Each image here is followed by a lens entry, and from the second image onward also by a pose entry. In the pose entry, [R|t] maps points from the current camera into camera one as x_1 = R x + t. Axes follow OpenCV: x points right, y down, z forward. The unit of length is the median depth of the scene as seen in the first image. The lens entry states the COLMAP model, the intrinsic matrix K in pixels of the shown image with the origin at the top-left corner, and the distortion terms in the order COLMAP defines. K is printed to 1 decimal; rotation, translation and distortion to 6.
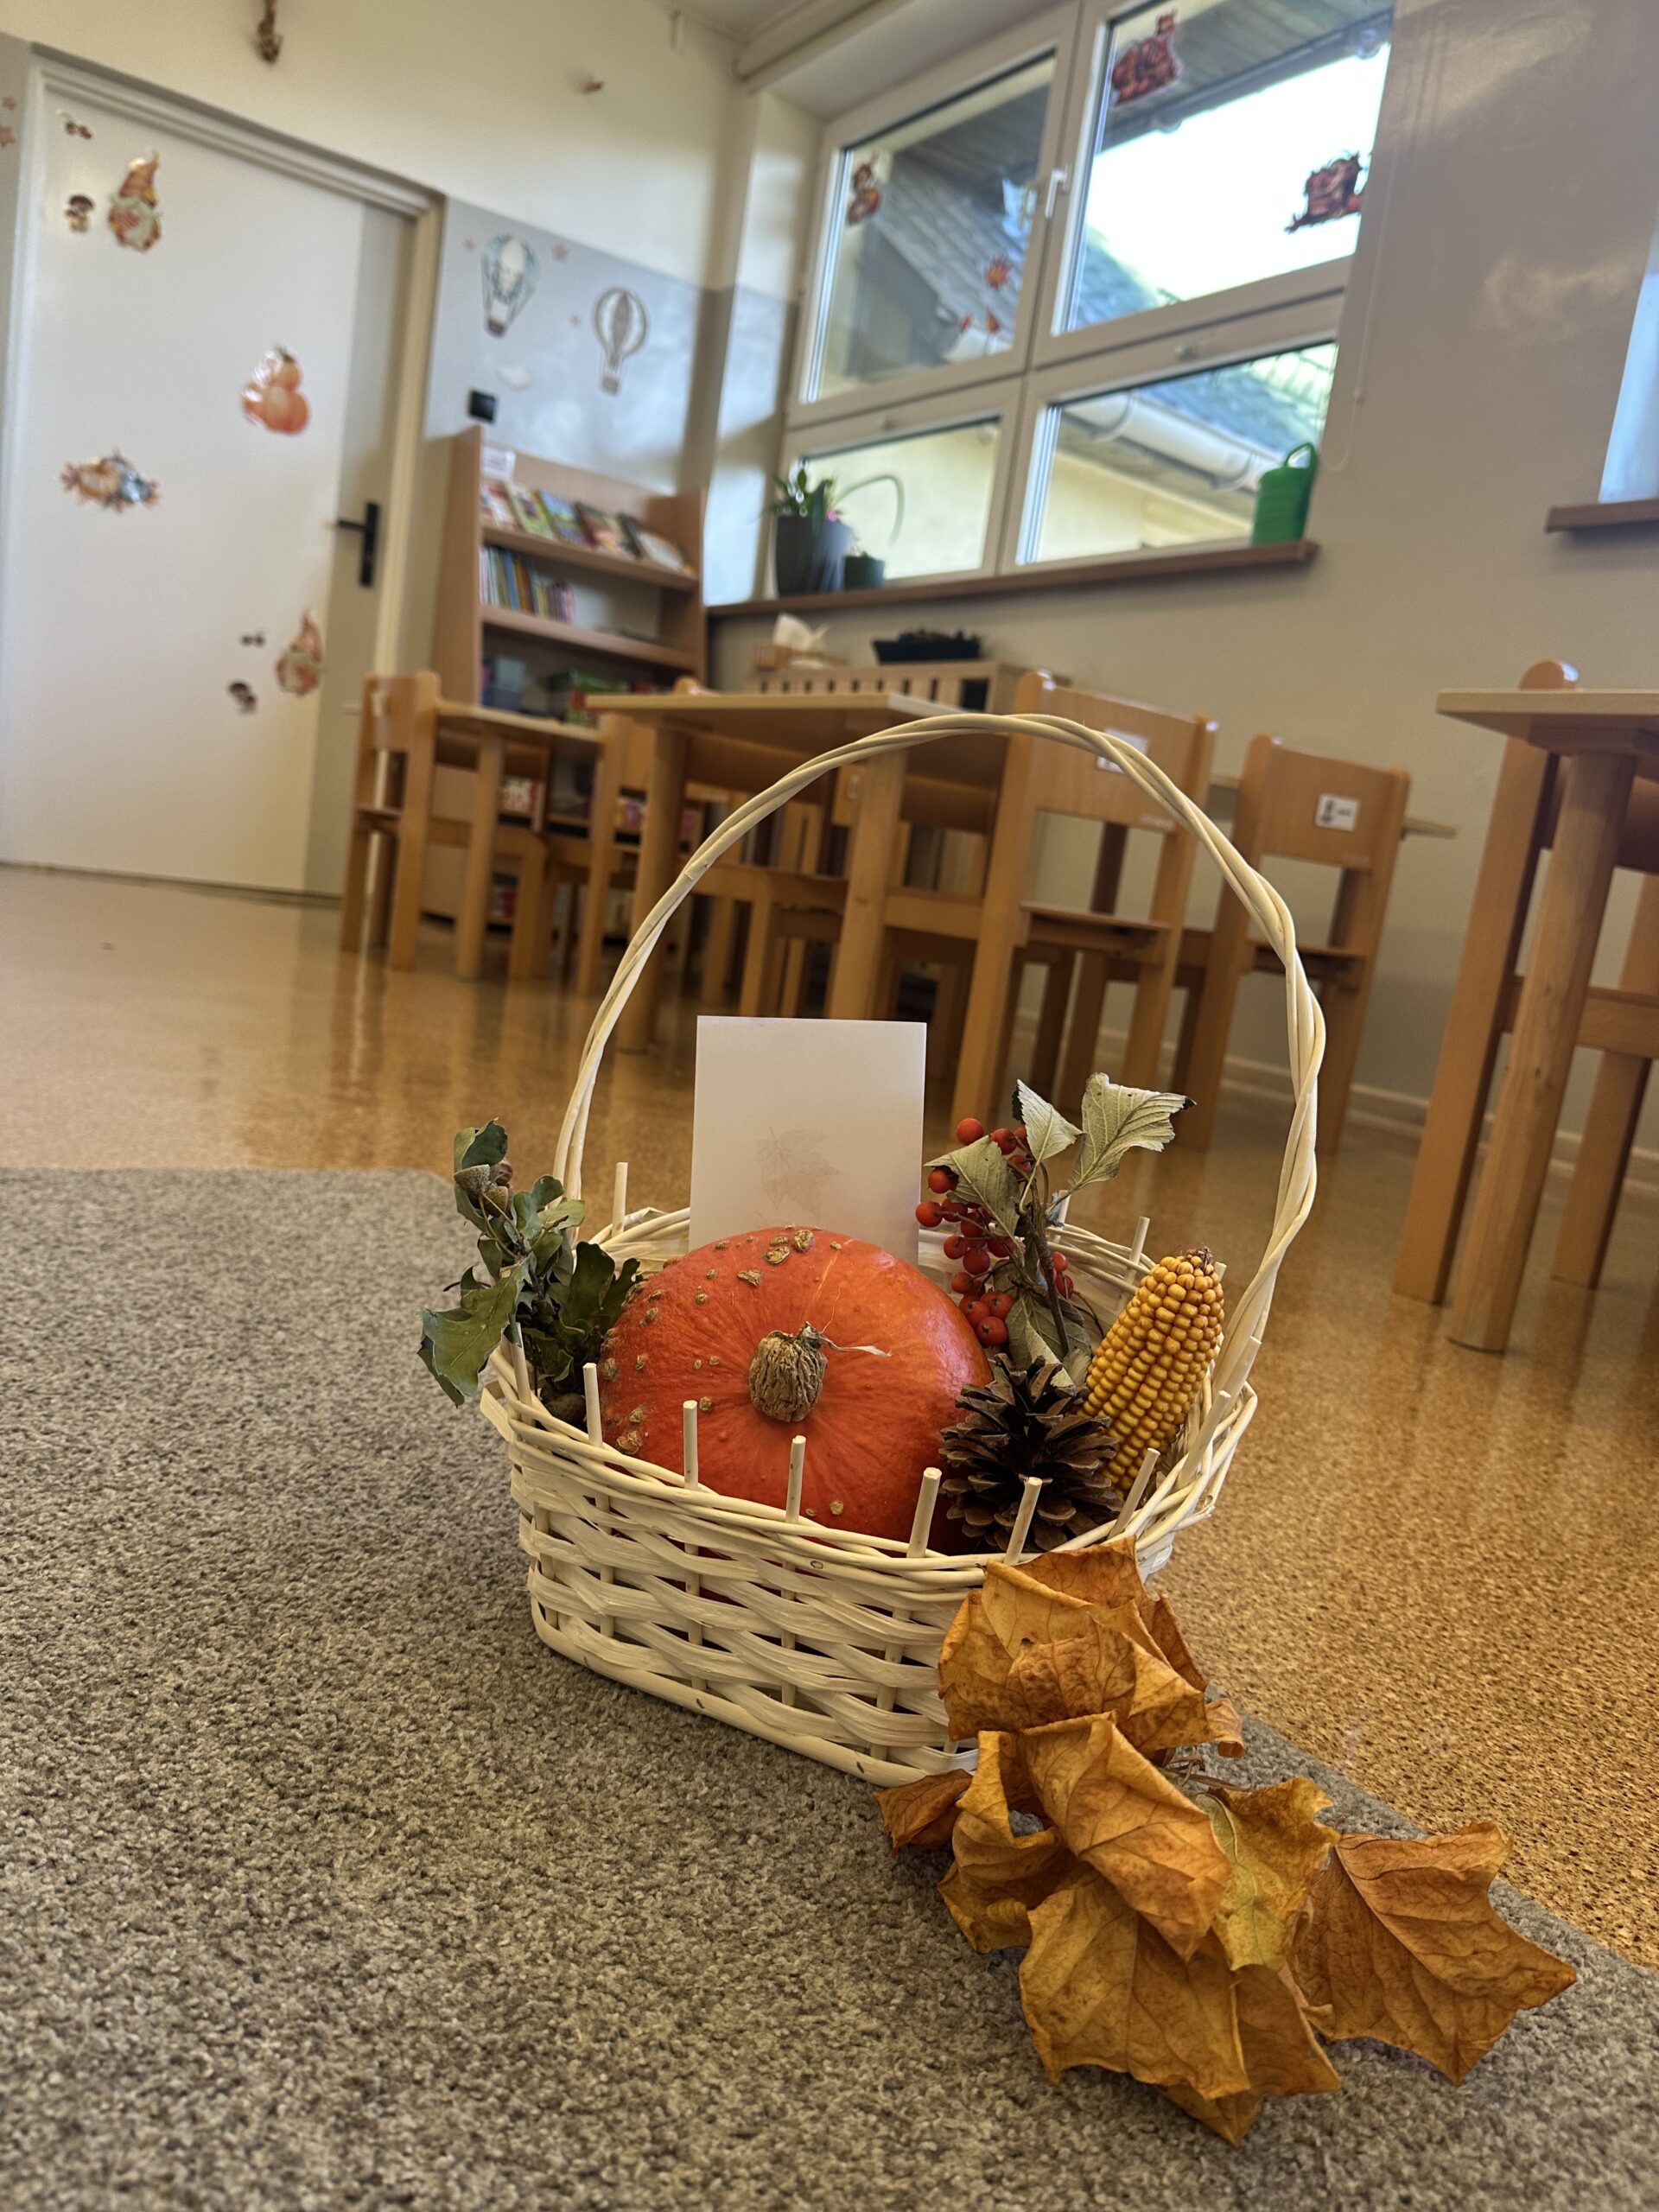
lens RADIAL K [[1592.6, 0, 832.5], [0, 1592.6, 1105.4], [0, 0, 1]] dist [0.004932, -0.007066]
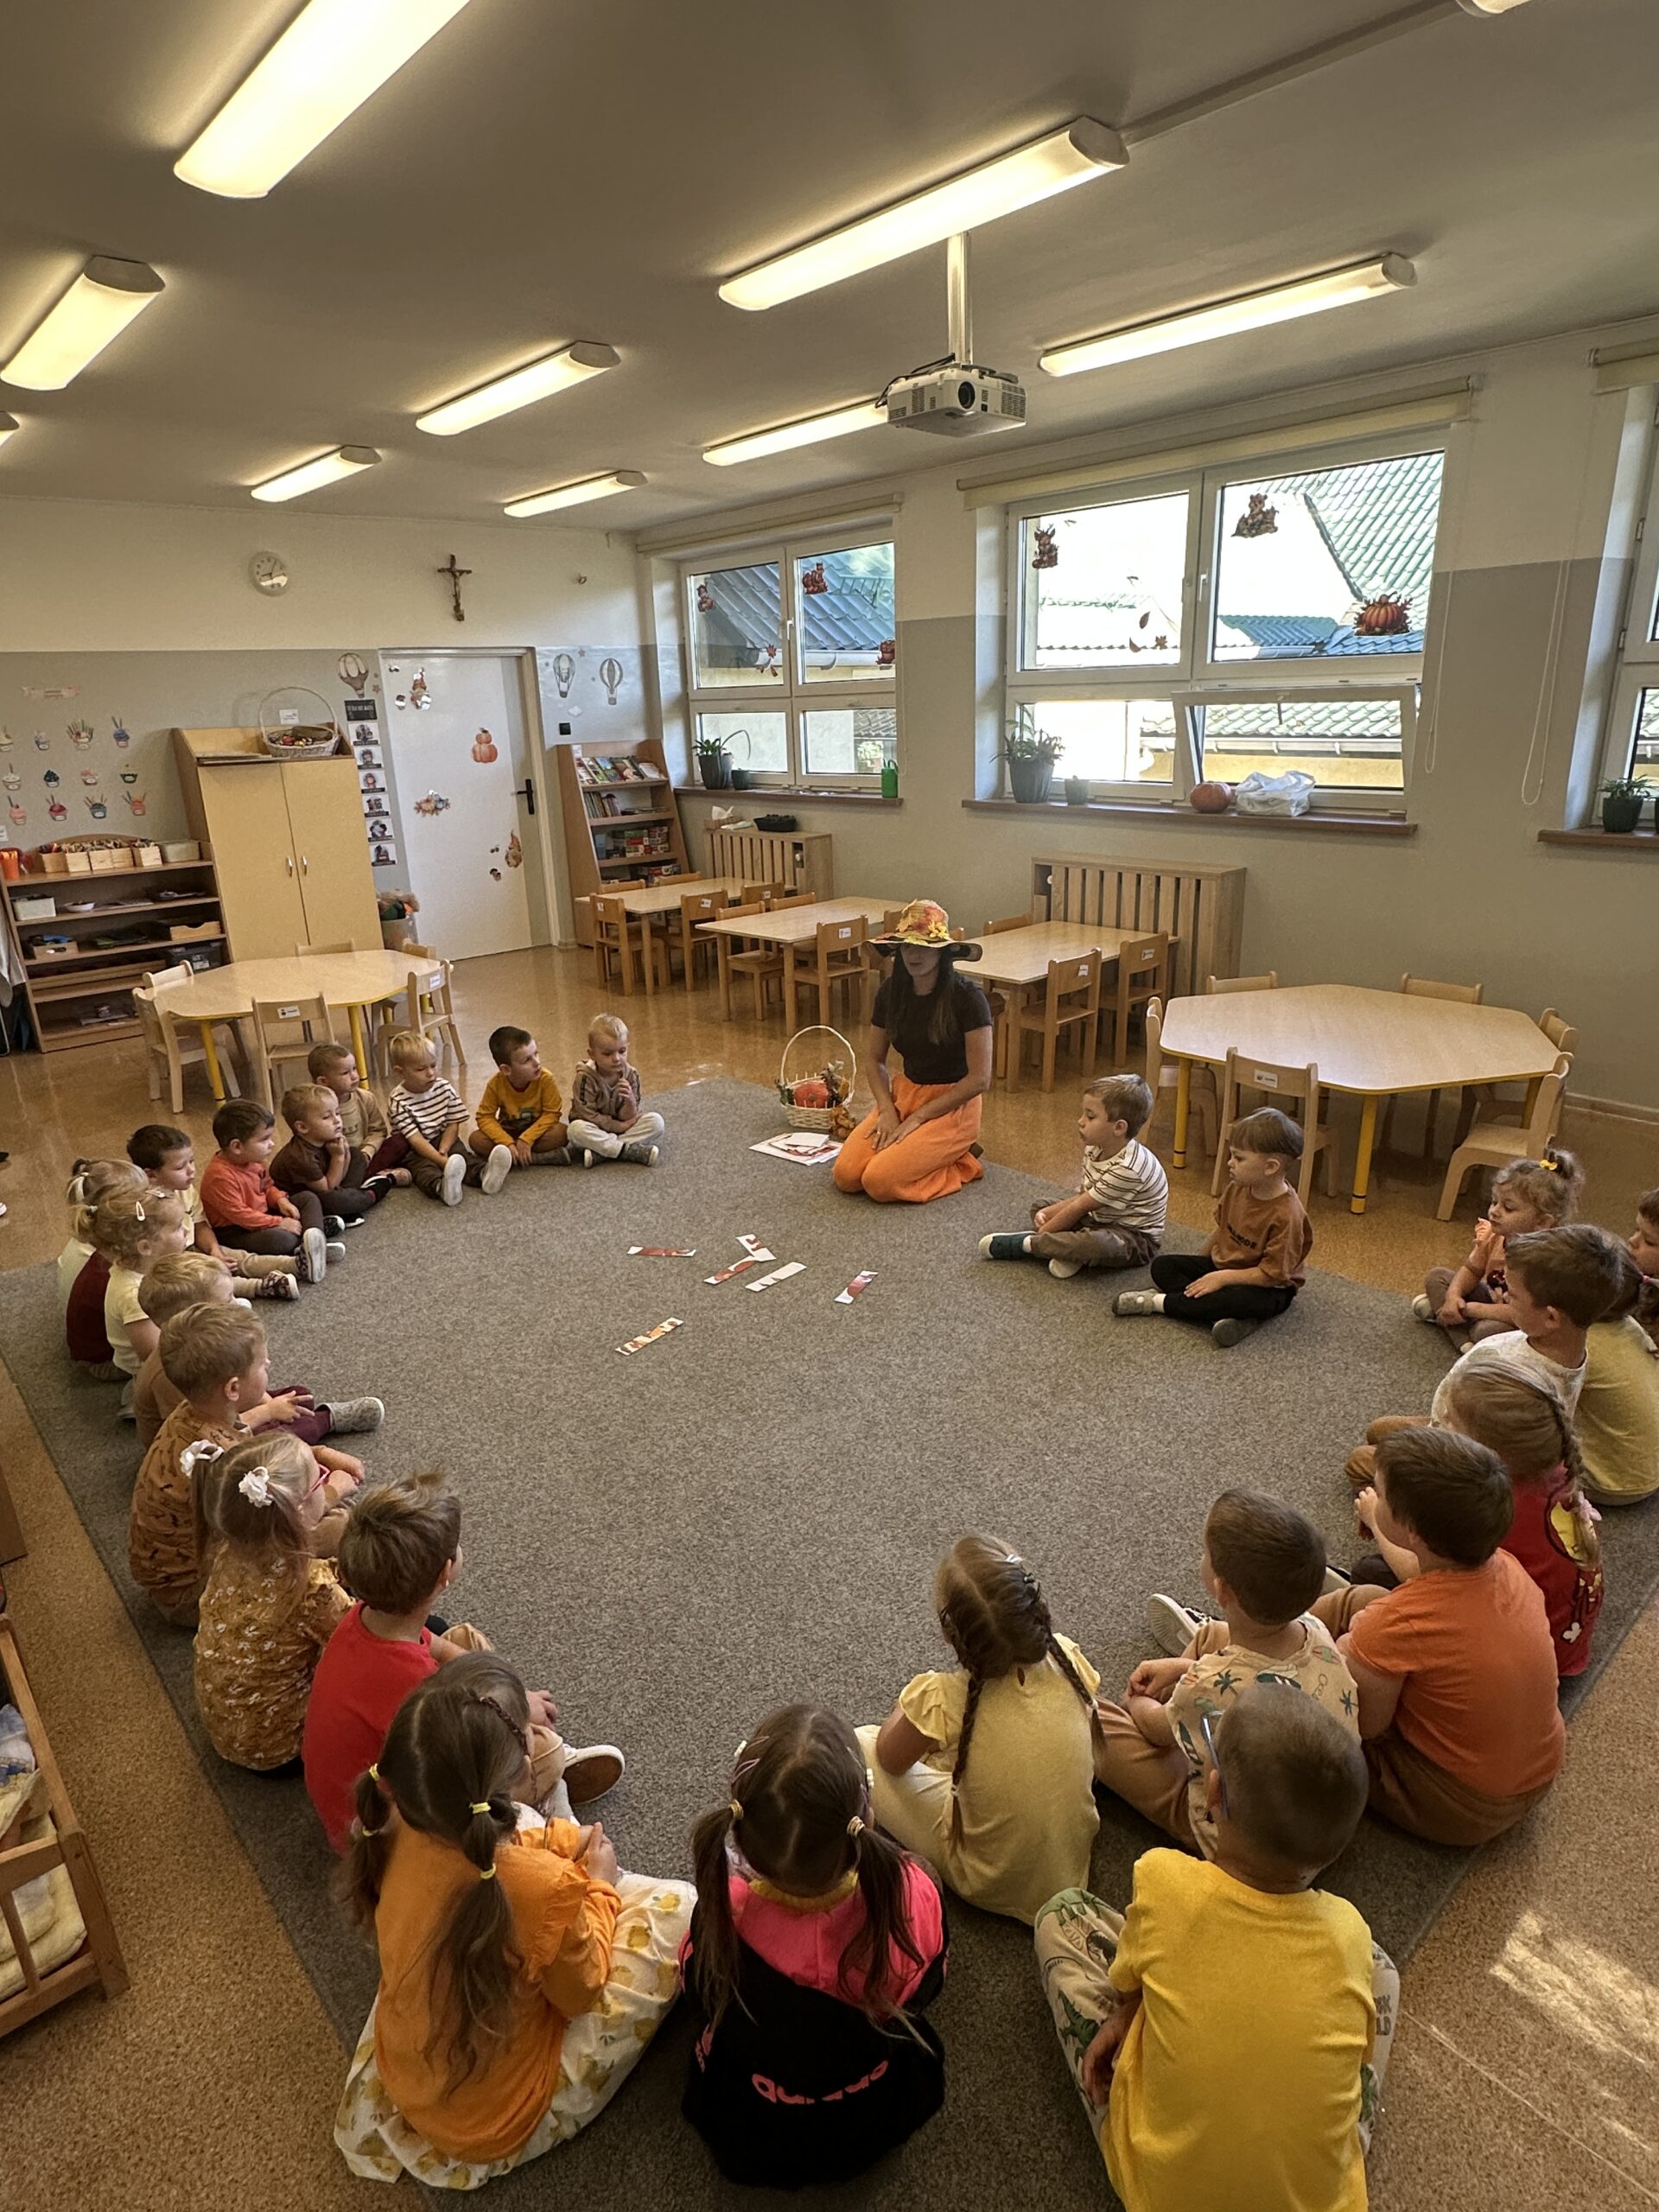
lens RADIAL K [[1235.0, 0, 819.1], [0, 1235.0, 1114.9], [0, 0, 1]] dist [-0.001390, -0.000158]
pose [[0.978729, -0.200577, 0.043113, -0.046612], [0.189399, 0.964142, 0.185896, -0.160650], [-0.078854, -0.173776, 0.981623, -0.923507]]
